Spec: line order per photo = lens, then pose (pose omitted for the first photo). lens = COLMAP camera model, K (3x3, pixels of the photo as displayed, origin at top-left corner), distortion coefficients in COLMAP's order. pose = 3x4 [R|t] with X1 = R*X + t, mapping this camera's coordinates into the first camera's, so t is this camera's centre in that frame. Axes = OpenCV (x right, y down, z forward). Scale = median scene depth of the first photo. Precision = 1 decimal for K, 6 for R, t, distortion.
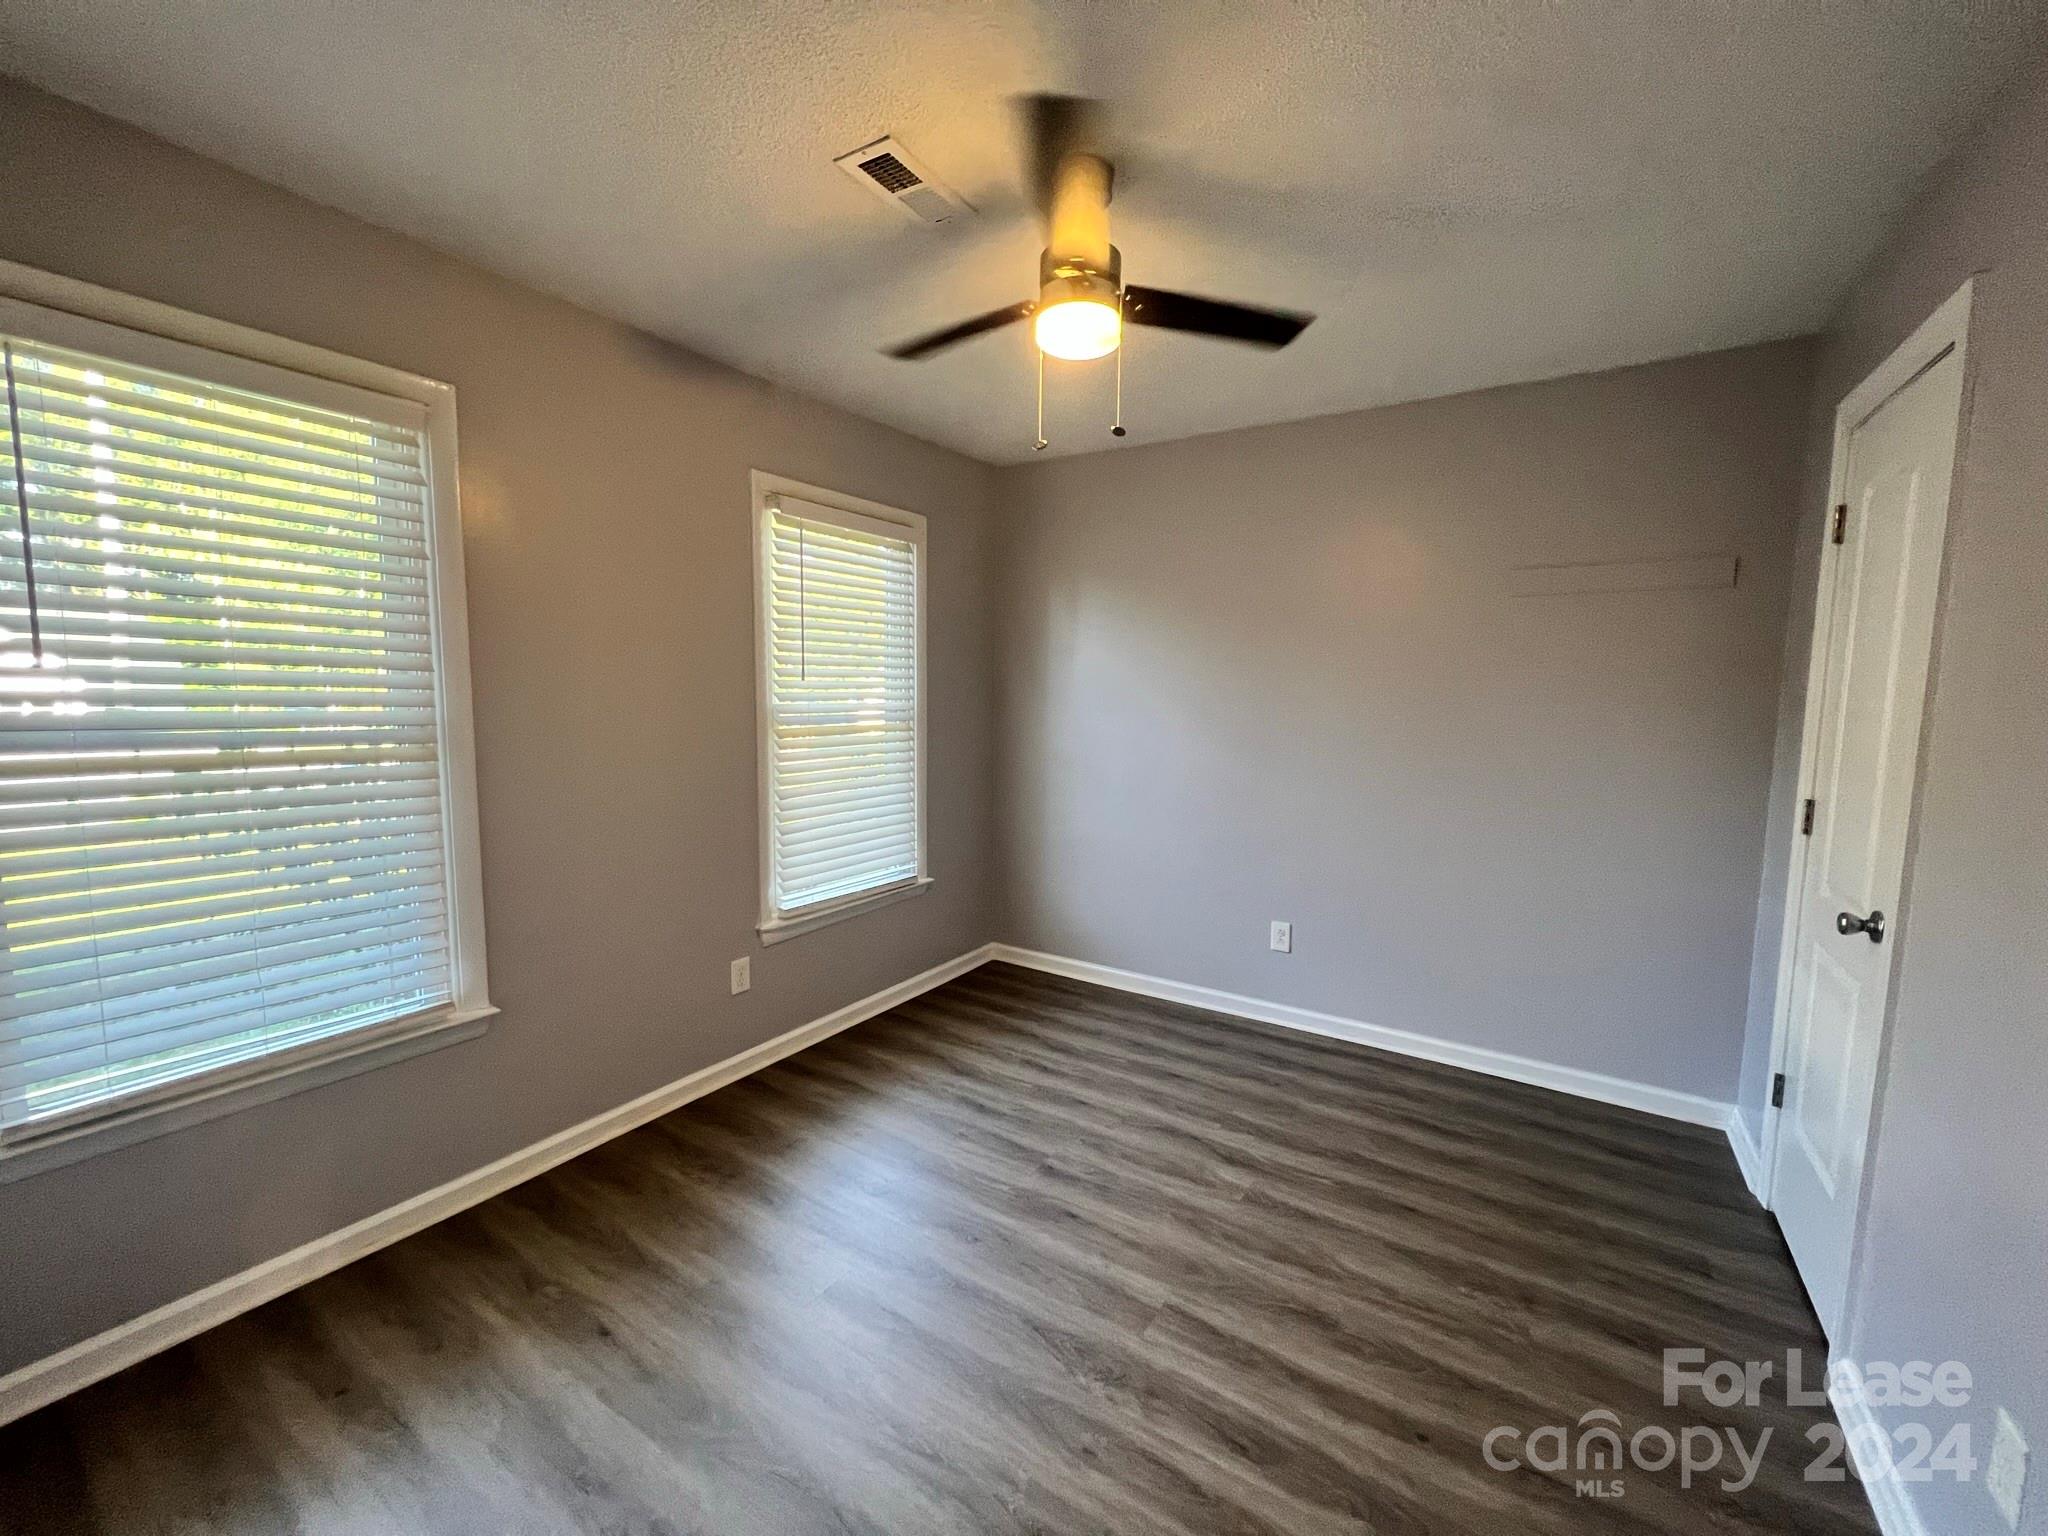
lens RADIAL K [[823.4, 0, 1026.5], [0, 823.4, 766.4], [0, 0, 1]] dist [-0.001028, 0.000487]
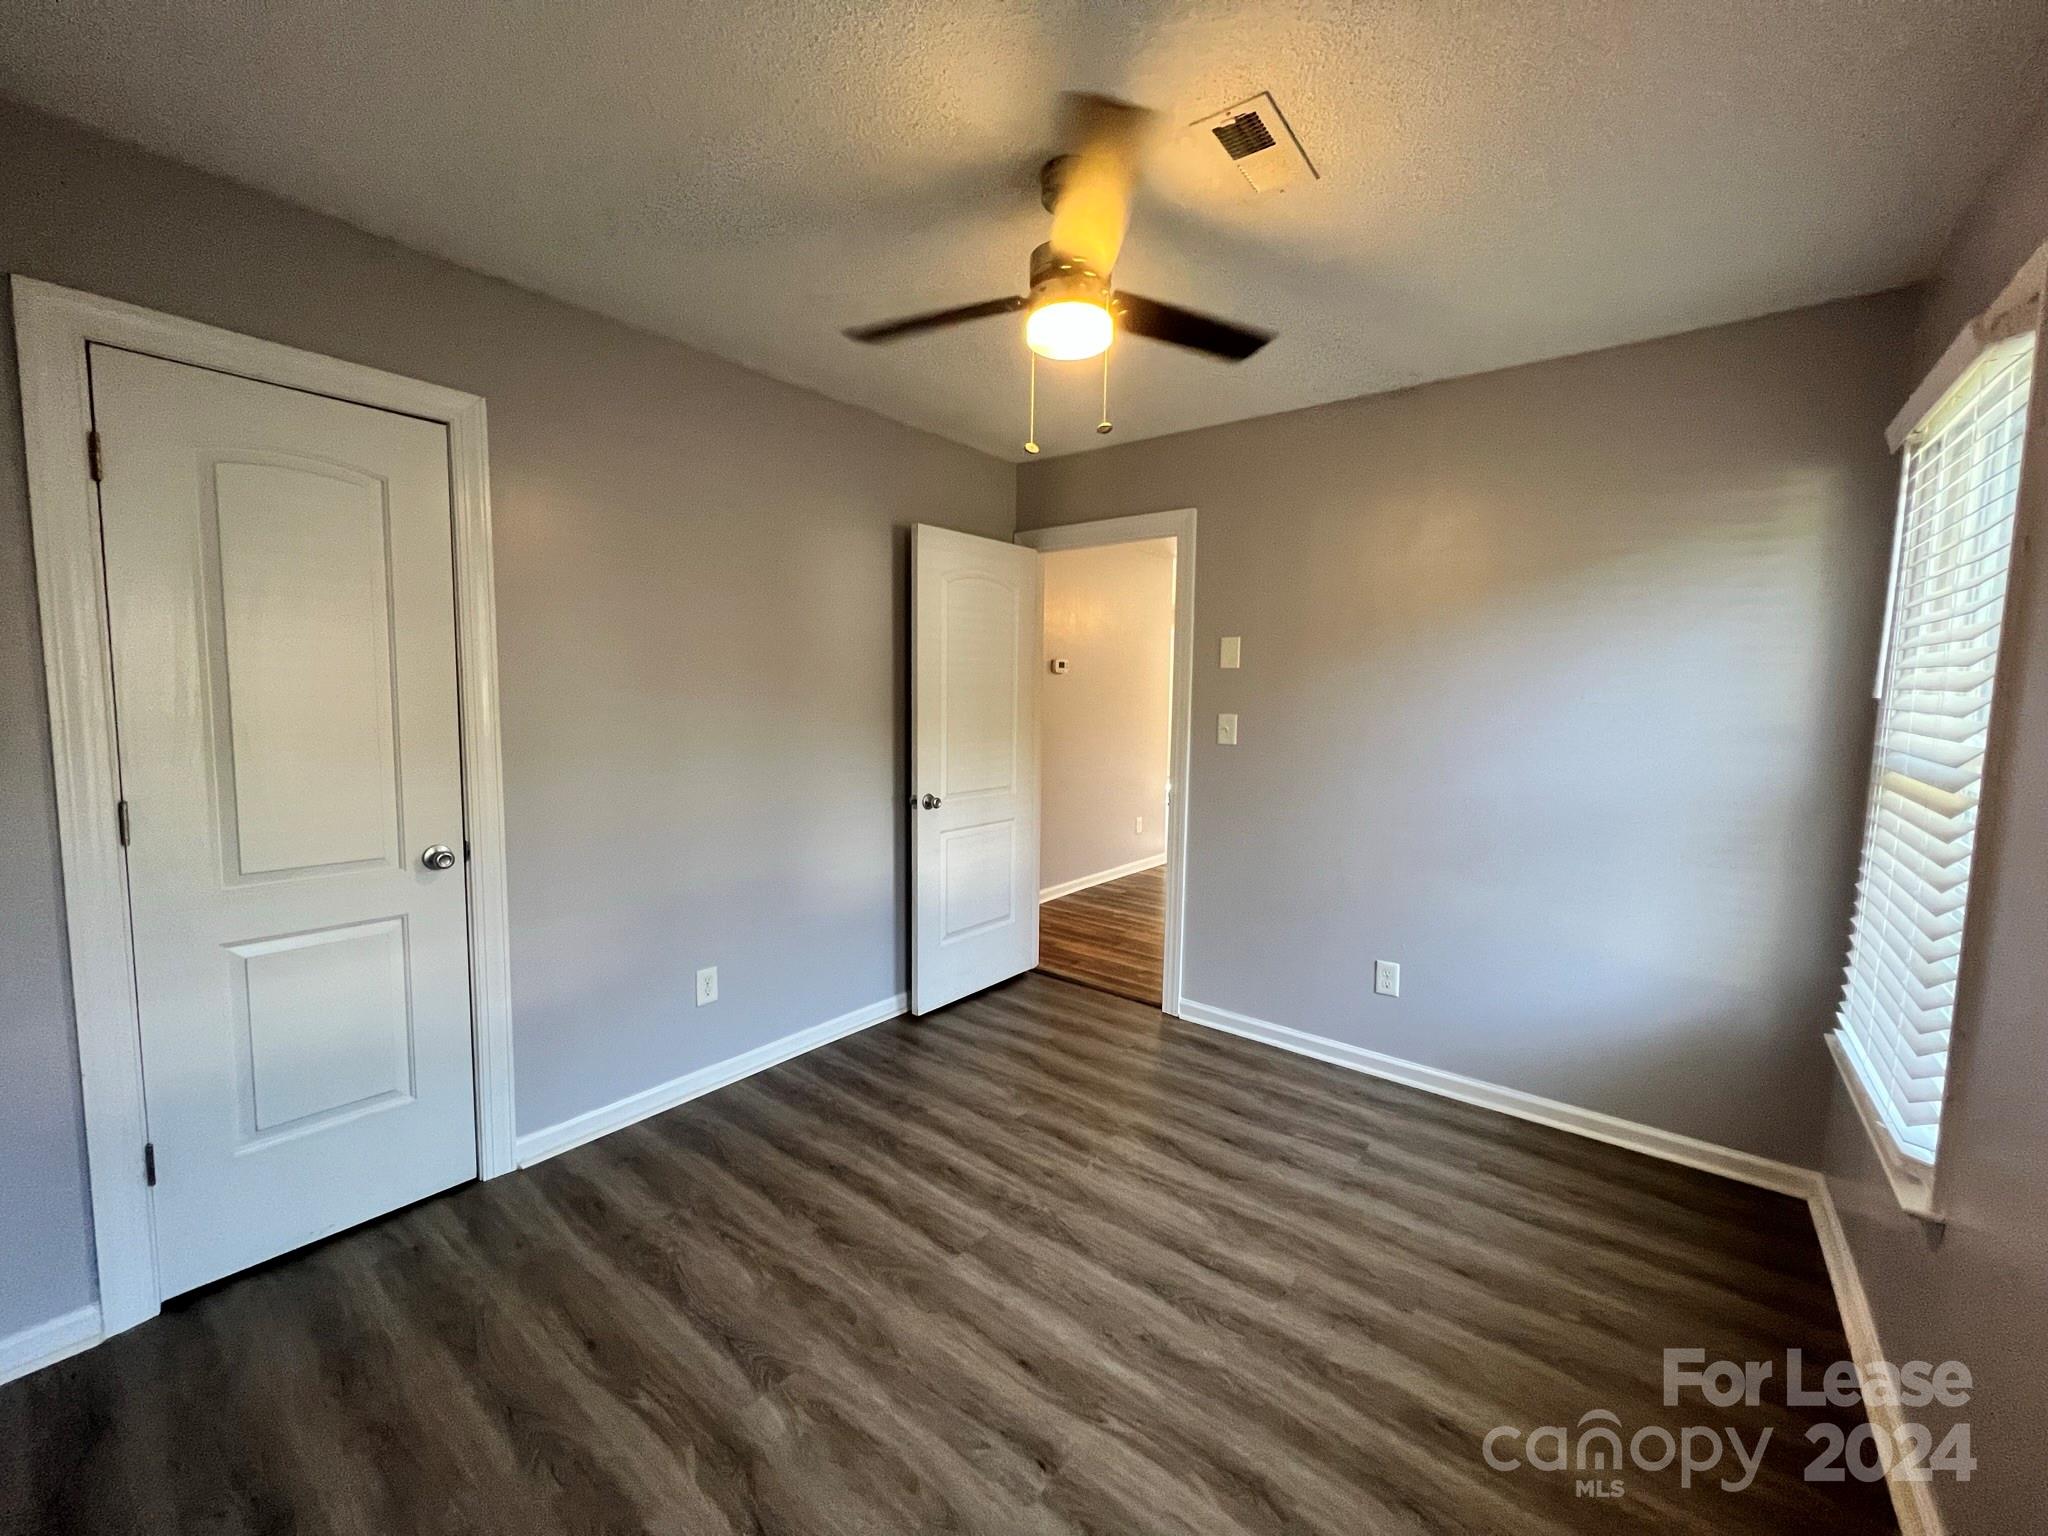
lens RADIAL K [[823.4, 0, 1026.5], [0, 823.4, 766.4], [0, 0, 1]] dist [-0.001028, 0.000487]
pose [[-0.995601, -0.038947, 0.085221, 0.010401], [-0.021852, 0.980952, 0.193020, -0.179904], [-0.091116, 0.190308, -0.977487, 1.830885]]
